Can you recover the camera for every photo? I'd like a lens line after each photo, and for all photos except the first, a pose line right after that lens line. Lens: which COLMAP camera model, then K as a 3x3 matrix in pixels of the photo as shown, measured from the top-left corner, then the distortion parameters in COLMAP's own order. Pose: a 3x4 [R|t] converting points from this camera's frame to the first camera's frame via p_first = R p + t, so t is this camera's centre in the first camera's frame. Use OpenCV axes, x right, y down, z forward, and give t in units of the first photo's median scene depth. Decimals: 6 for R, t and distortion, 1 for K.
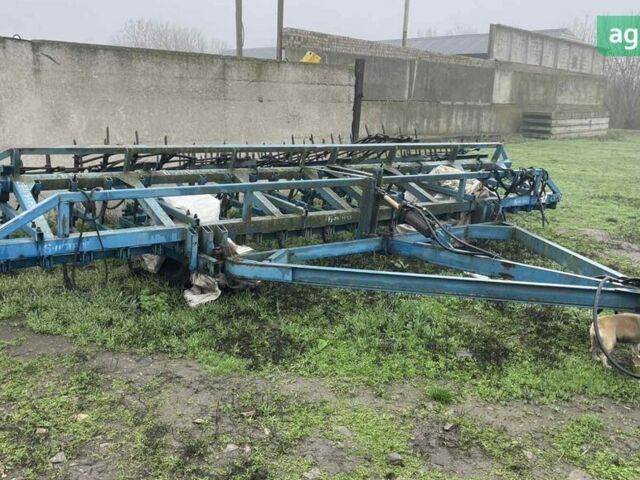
lens RADIAL K [[637.7, 0, 320.0], [0, 637.7, 240.0], [0, 0, 1]] dist [0.102752, -0.158872]
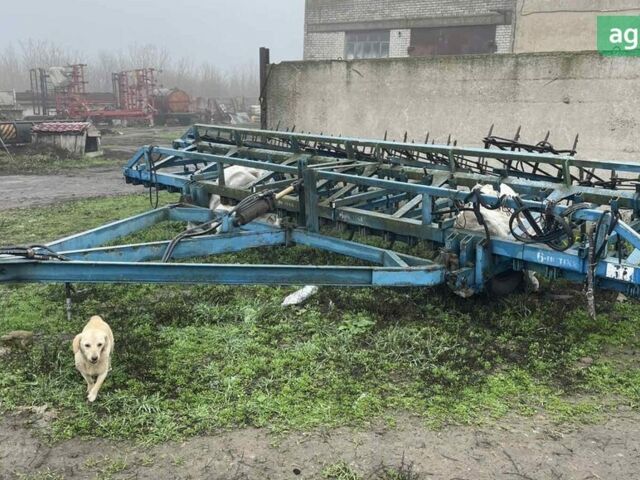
lens RADIAL K [[637.7, 0, 320.0], [0, 637.7, 240.0], [0, 0, 1]] dist [0.102752, -0.158872]
pose [[0.137352, 0.181546, -0.973743, 0.816300], [-0.231905, 0.961632, 0.146576, -0.109176], [0.962993, 0.205683, 0.174183, 0.675072]]
